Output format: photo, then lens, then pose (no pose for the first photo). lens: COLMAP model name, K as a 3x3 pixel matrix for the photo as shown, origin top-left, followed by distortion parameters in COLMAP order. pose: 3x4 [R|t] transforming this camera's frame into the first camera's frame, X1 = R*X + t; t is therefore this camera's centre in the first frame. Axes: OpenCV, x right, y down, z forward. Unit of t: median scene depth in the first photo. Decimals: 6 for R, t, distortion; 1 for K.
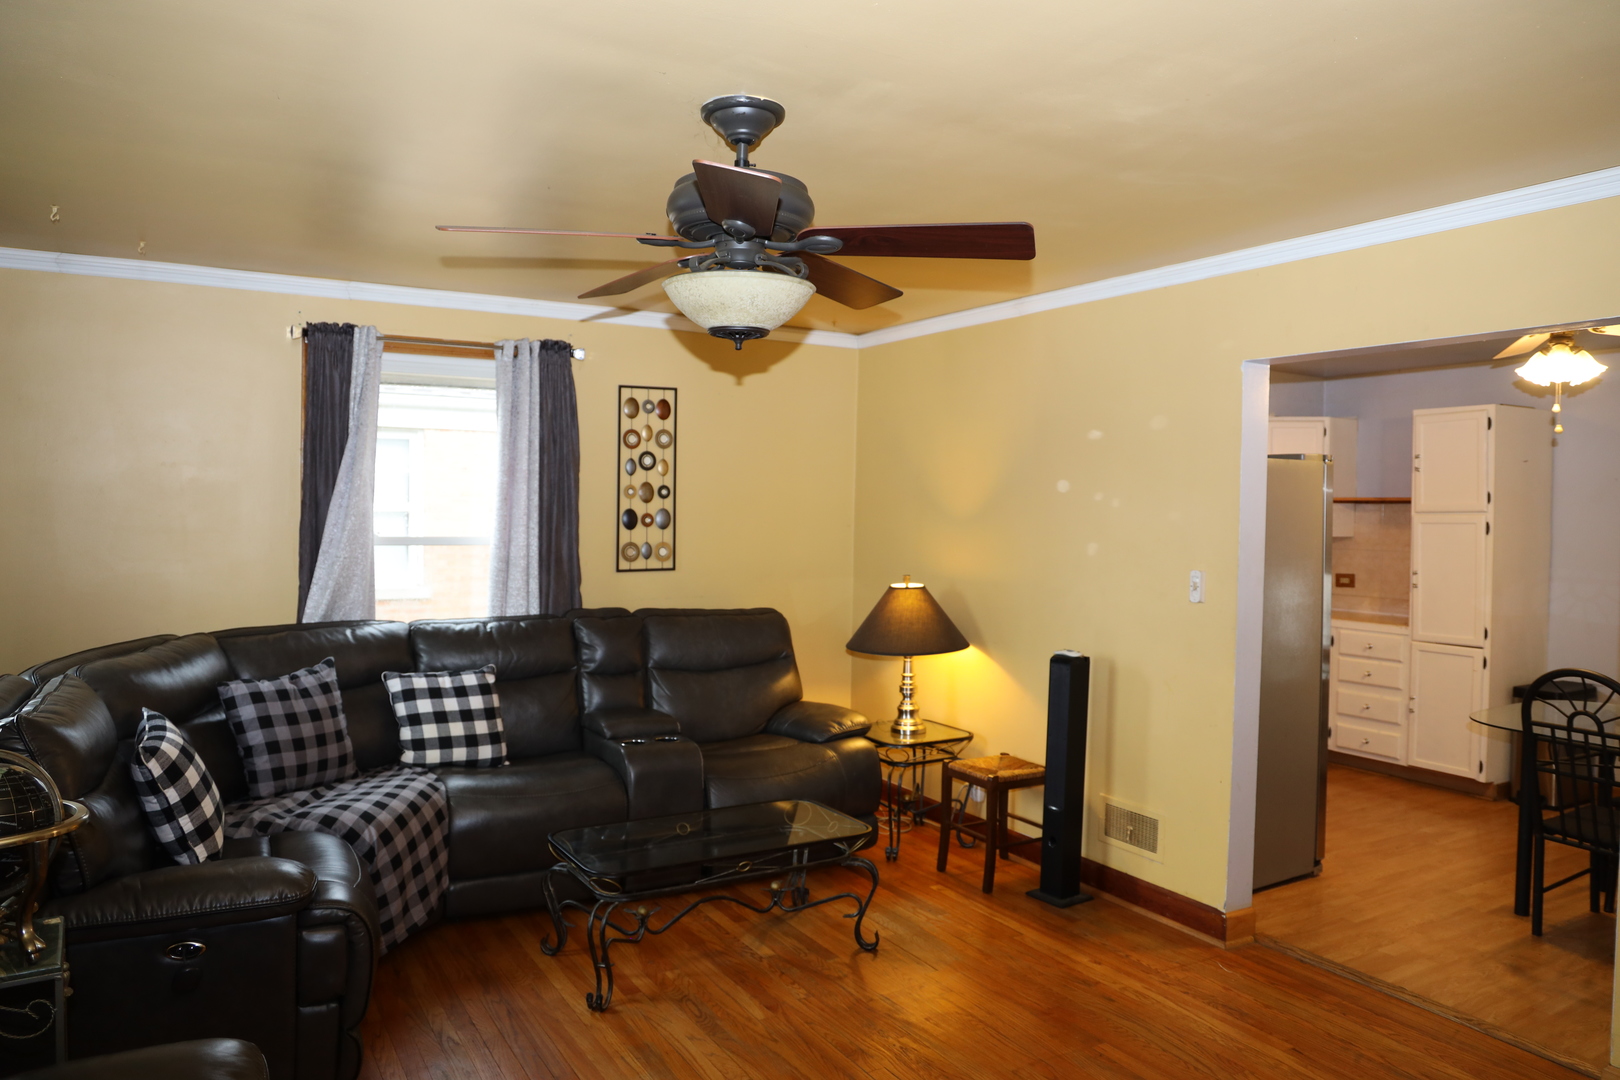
lens RADIAL K [[1126.3, 0, 816.0], [0, 1126.3, 546.6], [0, 0, 1]] dist [-0.078471, 0.065430]
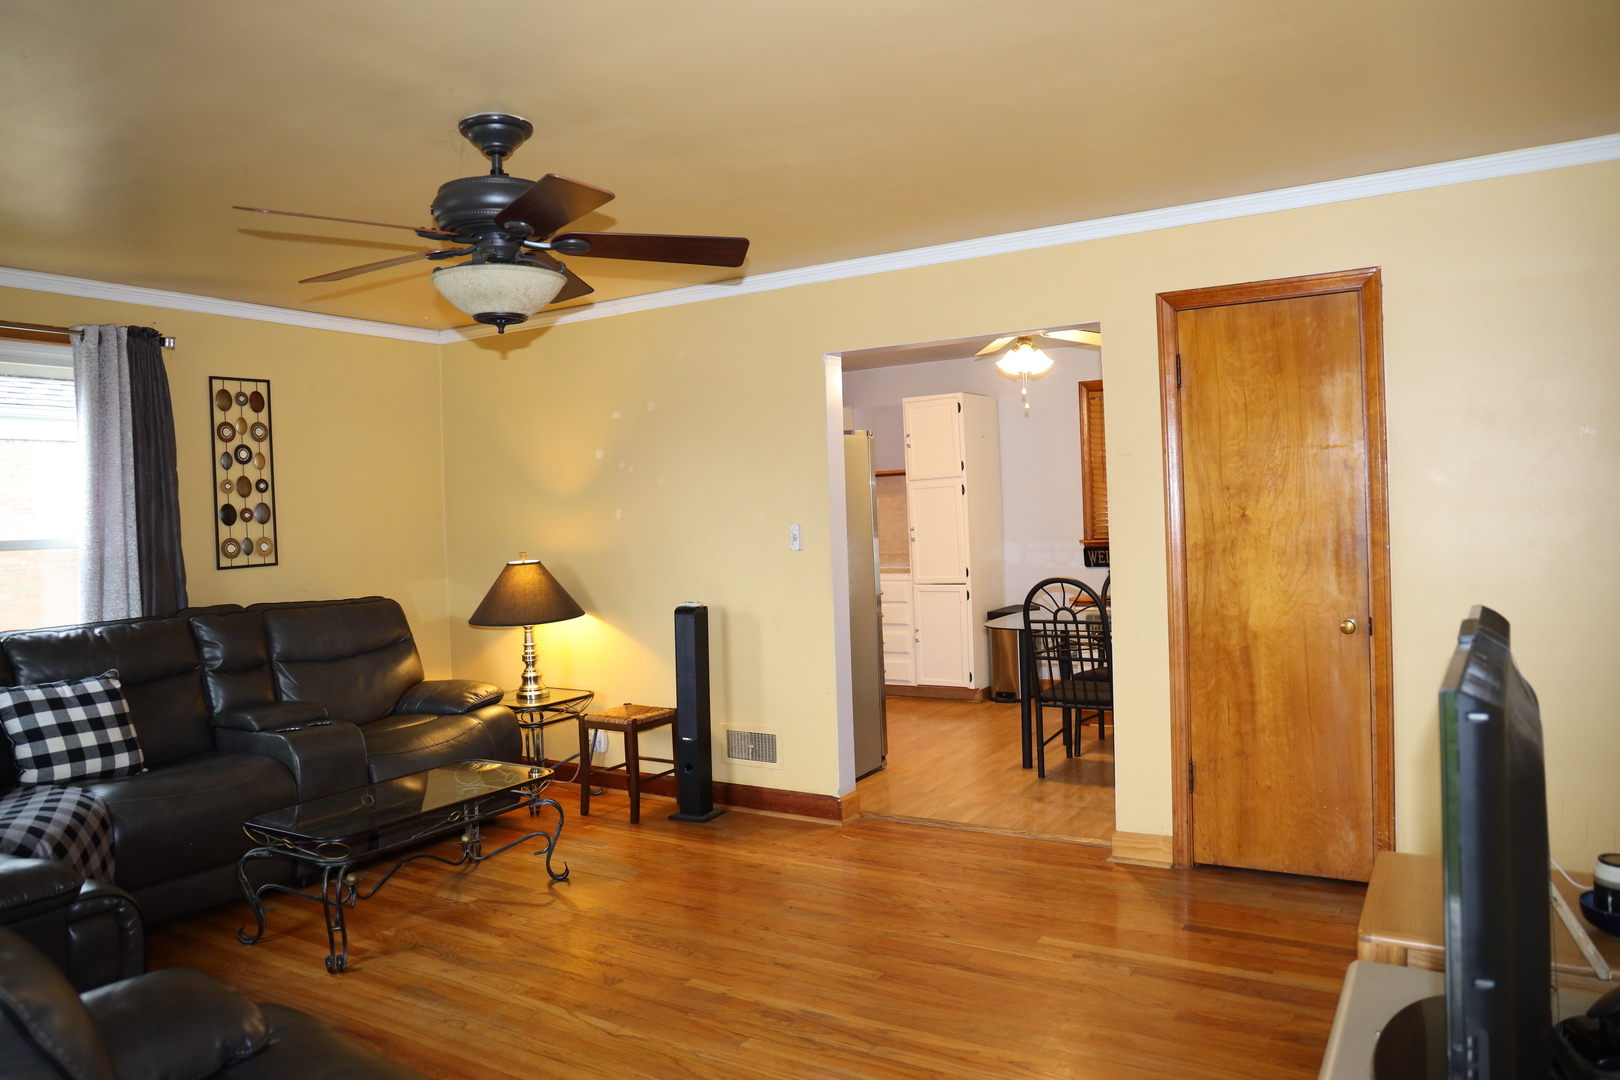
lens RADIAL K [[1126.3, 0, 811.0], [0, 1126.3, 528.3], [0, 0, 1]] dist [-0.078471, 0.065430]
pose [[0.885876, -0.055221, 0.460623, -0.175021], [0.065555, 0.997828, -0.006452, 0.028909], [-0.459267, 0.035912, 0.887572, -0.085628]]
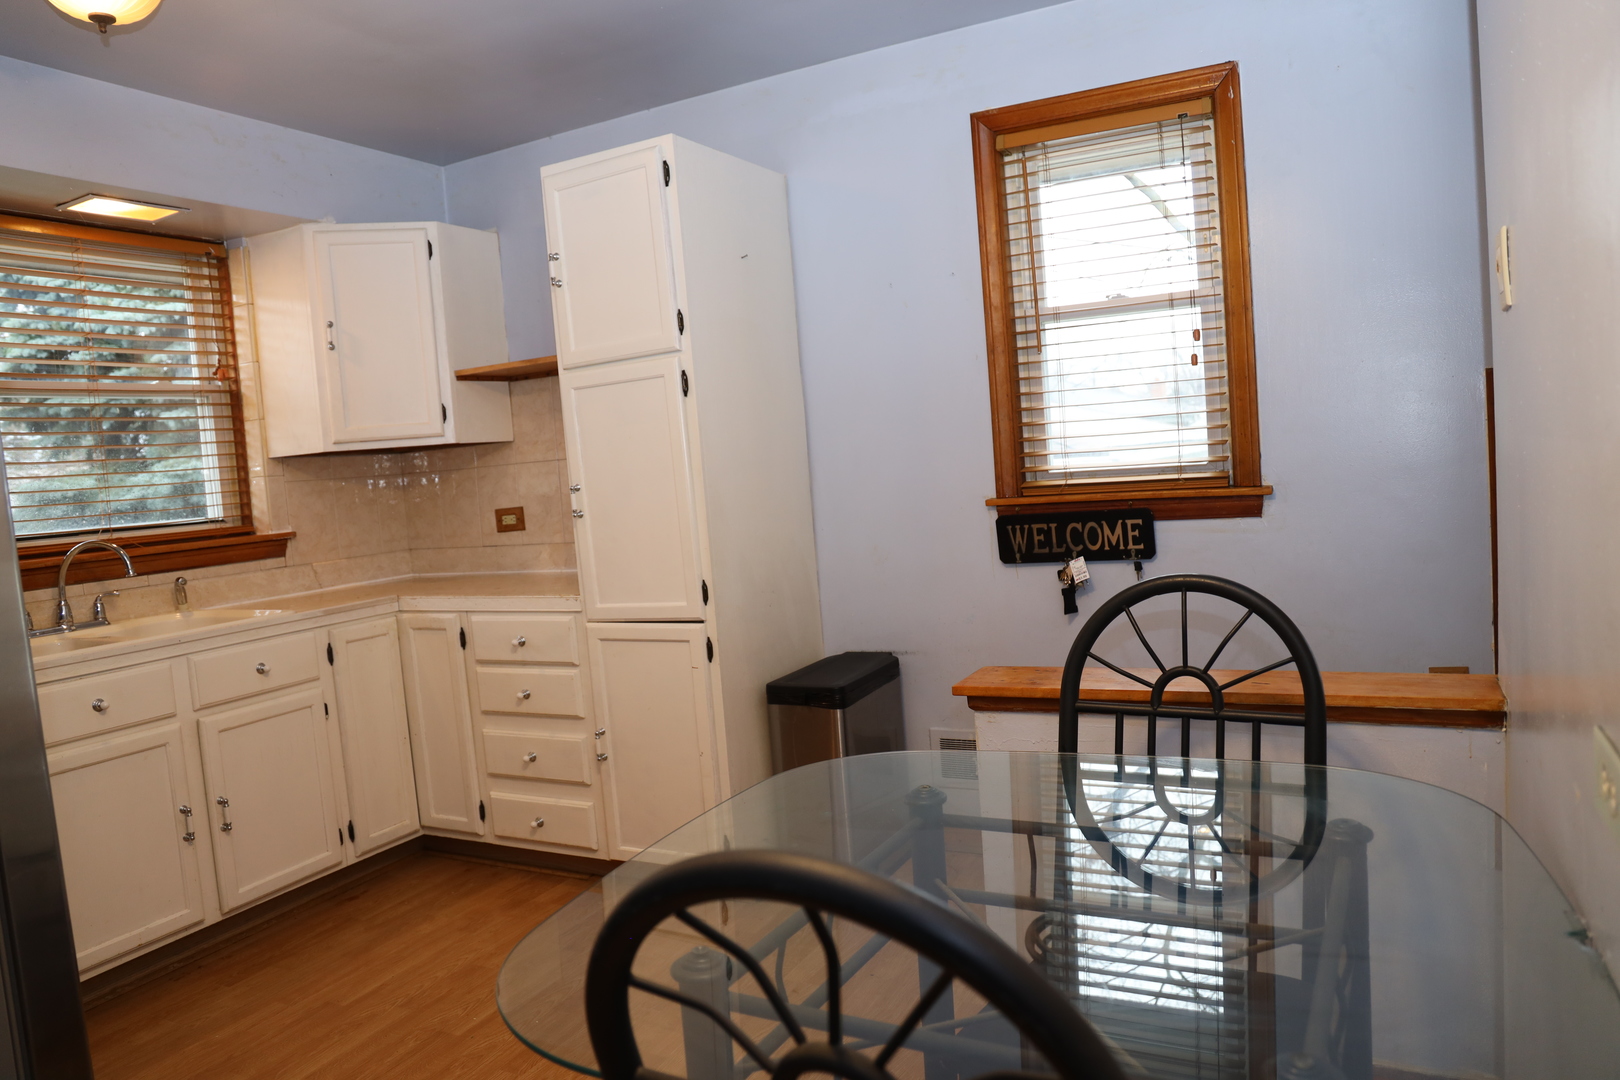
lens RADIAL K [[1126.3, 0, 810.6], [0, 1126.3, 527.9], [0, 0, 1]] dist [-0.078471, 0.065430]
pose [[0.851090, -0.108662, 0.513653, 0.454276], [0.102153, 0.993923, 0.041002, 0.039054], [-0.514987, 0.017575, 0.857018, 0.626226]]
